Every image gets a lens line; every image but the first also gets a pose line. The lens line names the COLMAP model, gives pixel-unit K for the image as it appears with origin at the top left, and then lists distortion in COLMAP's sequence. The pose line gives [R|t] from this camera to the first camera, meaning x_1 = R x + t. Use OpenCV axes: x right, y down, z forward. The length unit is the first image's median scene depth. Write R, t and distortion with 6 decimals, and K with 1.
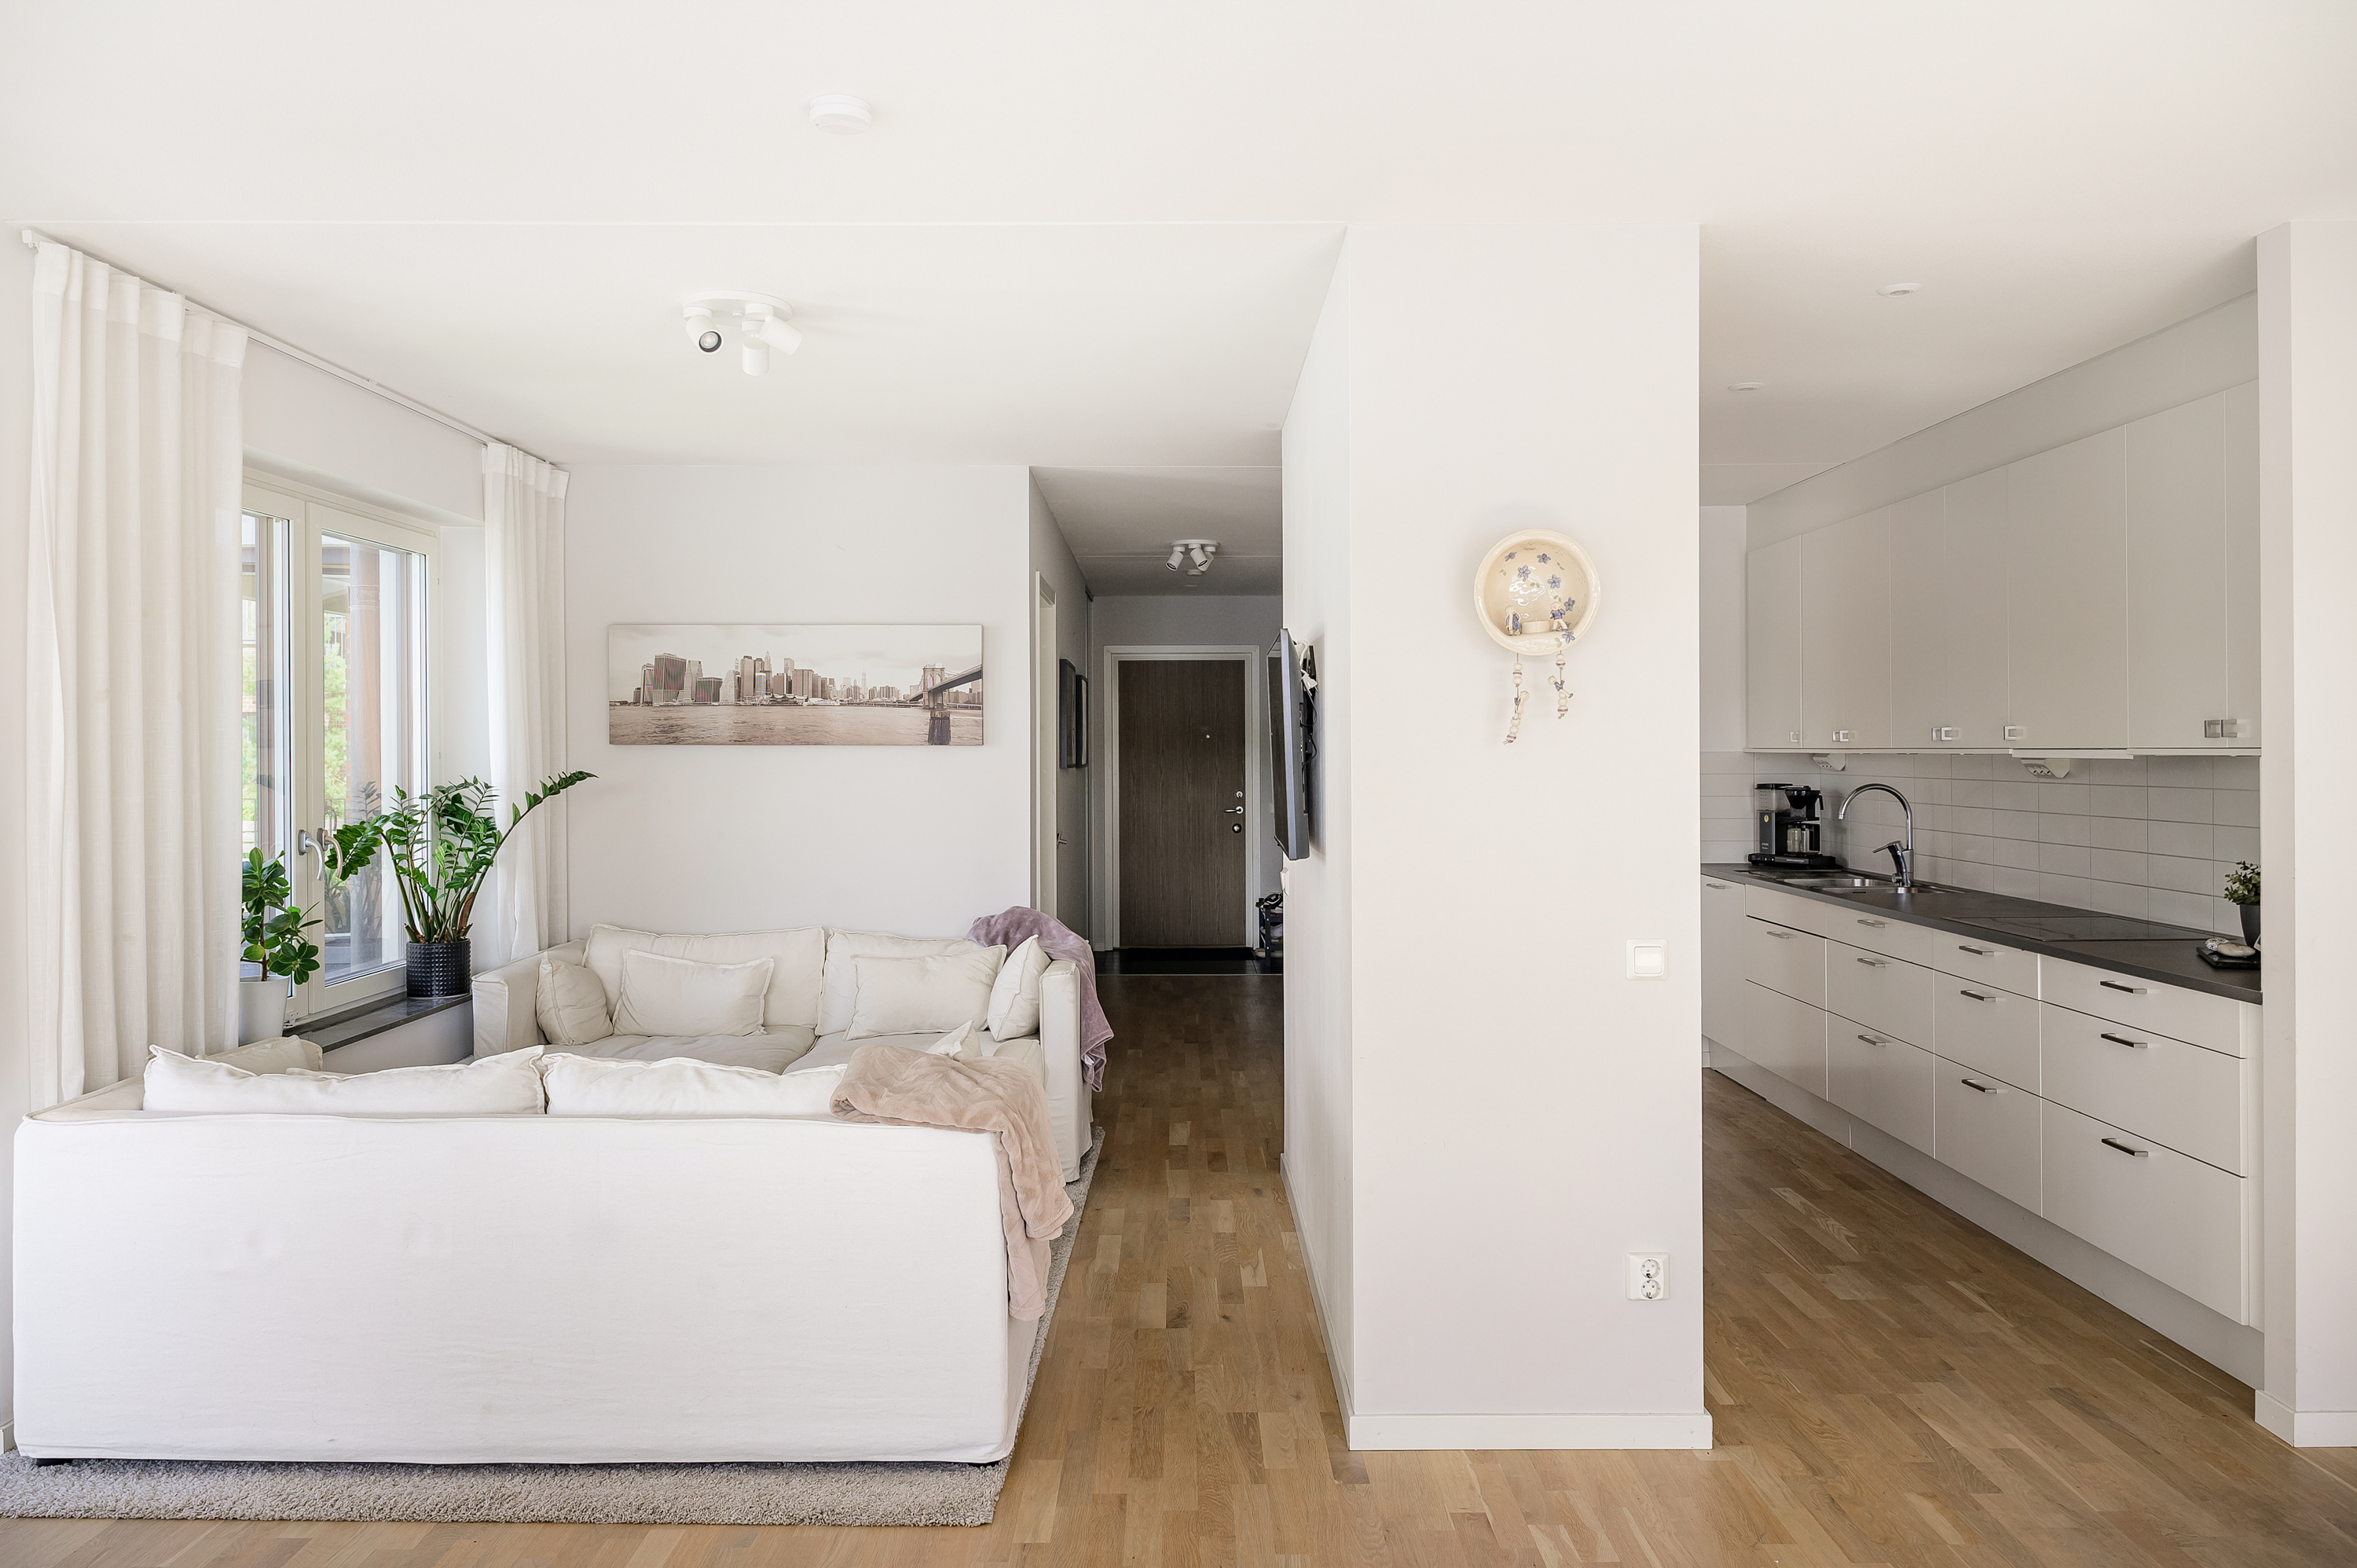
lens RADIAL K [[1631.1, 0, 1174.9], [0, 1631.1, 772.6], [0, 0, 1]] dist [0.005758, 0.001208]
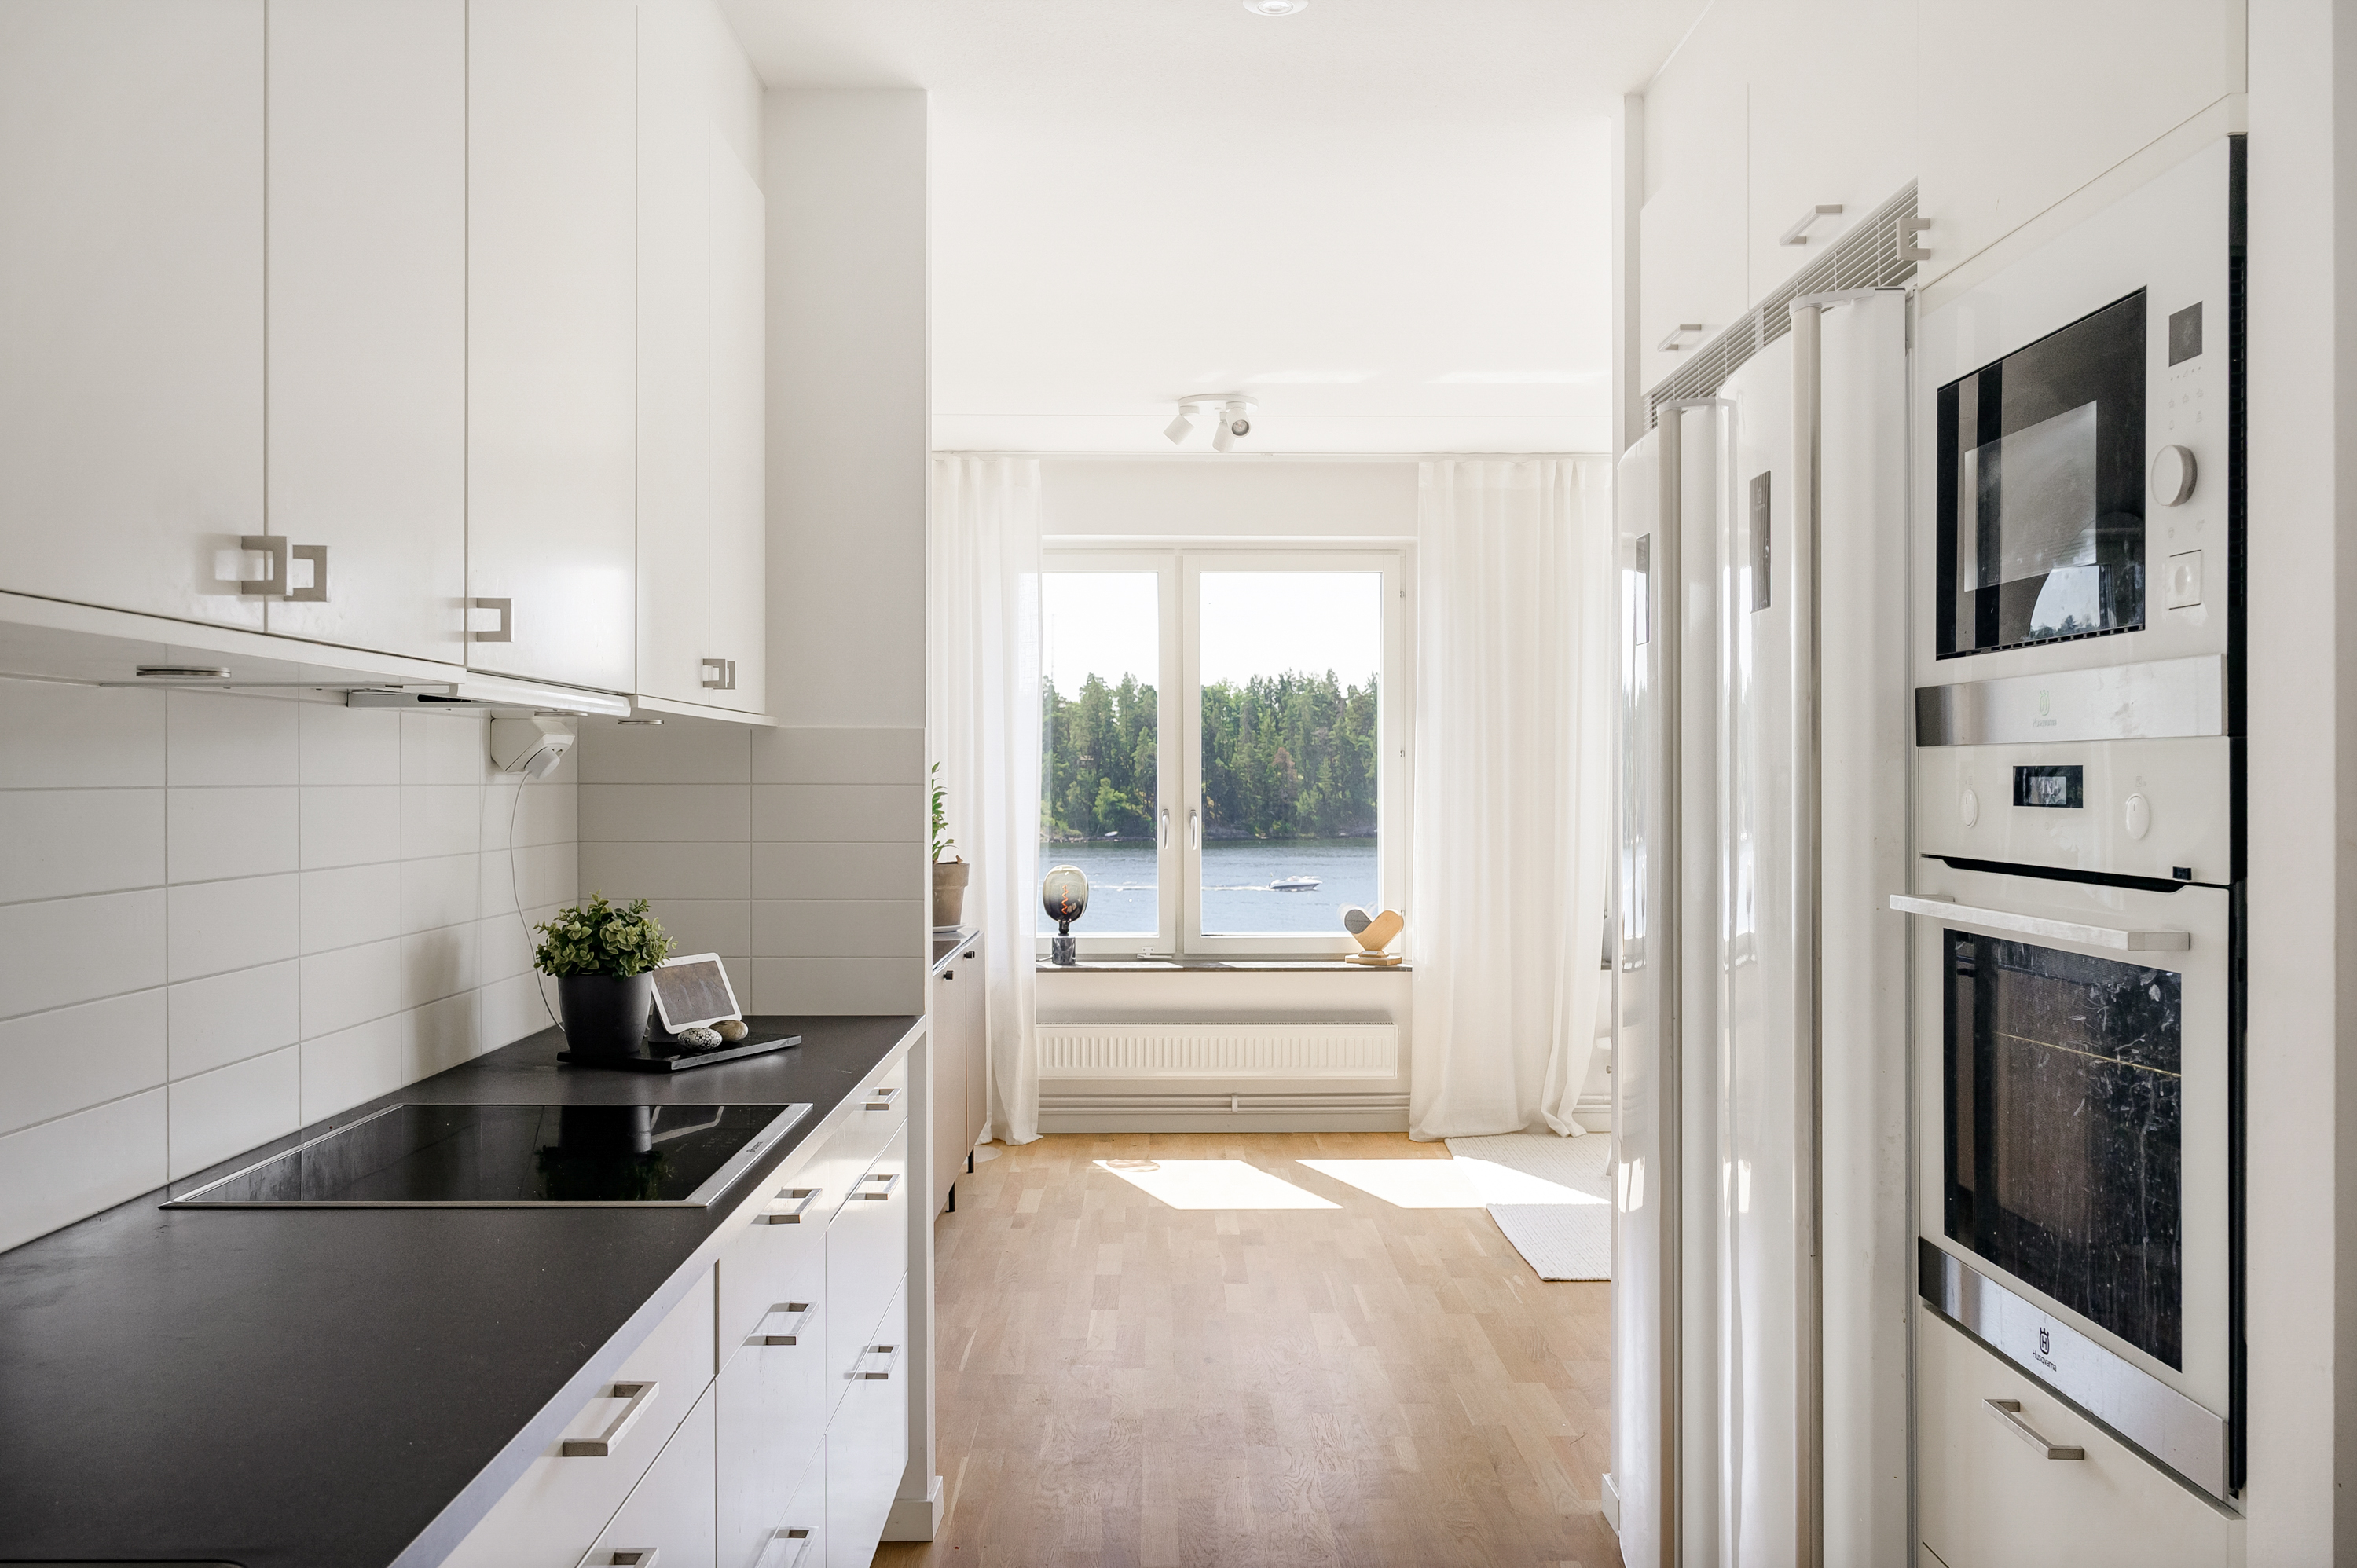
lens RADIAL K [[1997.3, 0, 1162.8], [0, 1997.3, 769.8], [0, 0, 1]] dist [0.001407, -0.005683]
pose [[-0.999922, 0.000194, -0.012468, 0.490197], [0.000068, 0.999949, 0.010084, 0.002252], [0.012469, 0.010083, -0.999871, 1.752754]]
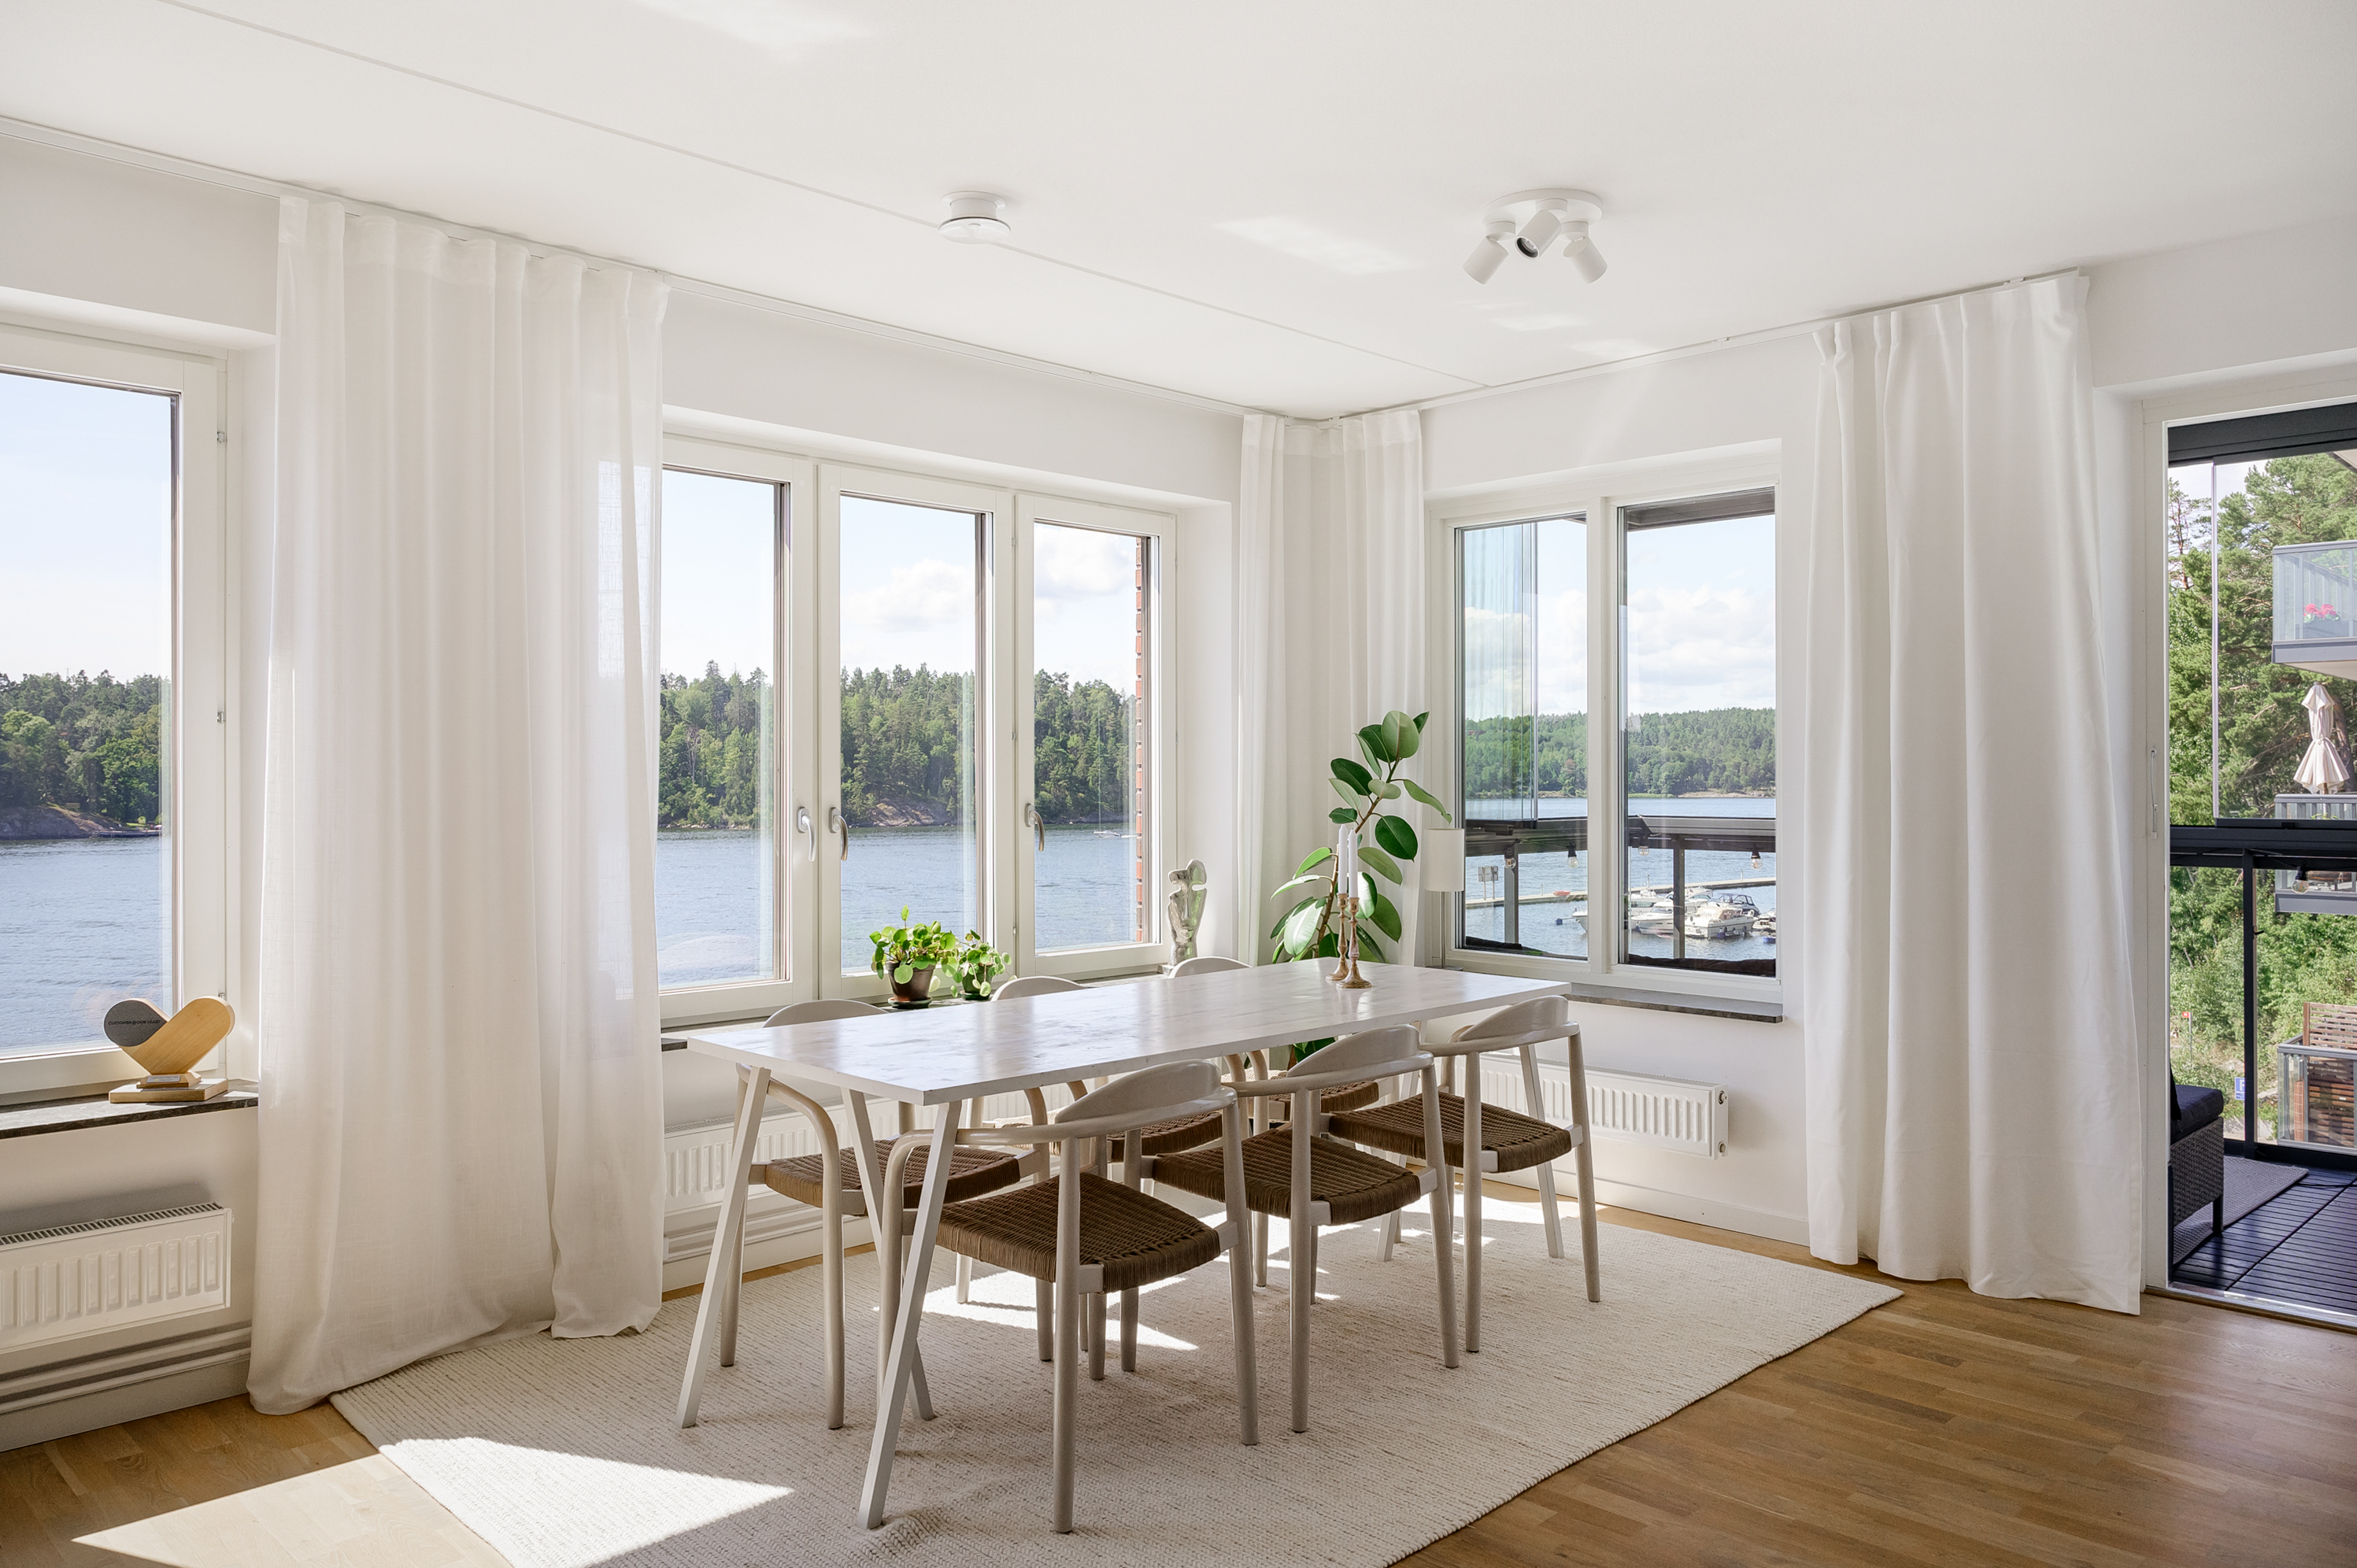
lens RADIAL K [[1659.9, 0, 1181.6], [0, 1659.9, 787.0], [0, 0, 1]] dist [-0.062158, -0.004465]
pose [[-0.692274, -0.005401, -0.721614, 0.498722], [-0.010732, 0.999938, 0.002812, 0.017060], [0.721555, 0.009691, -0.692289, 1.338628]]
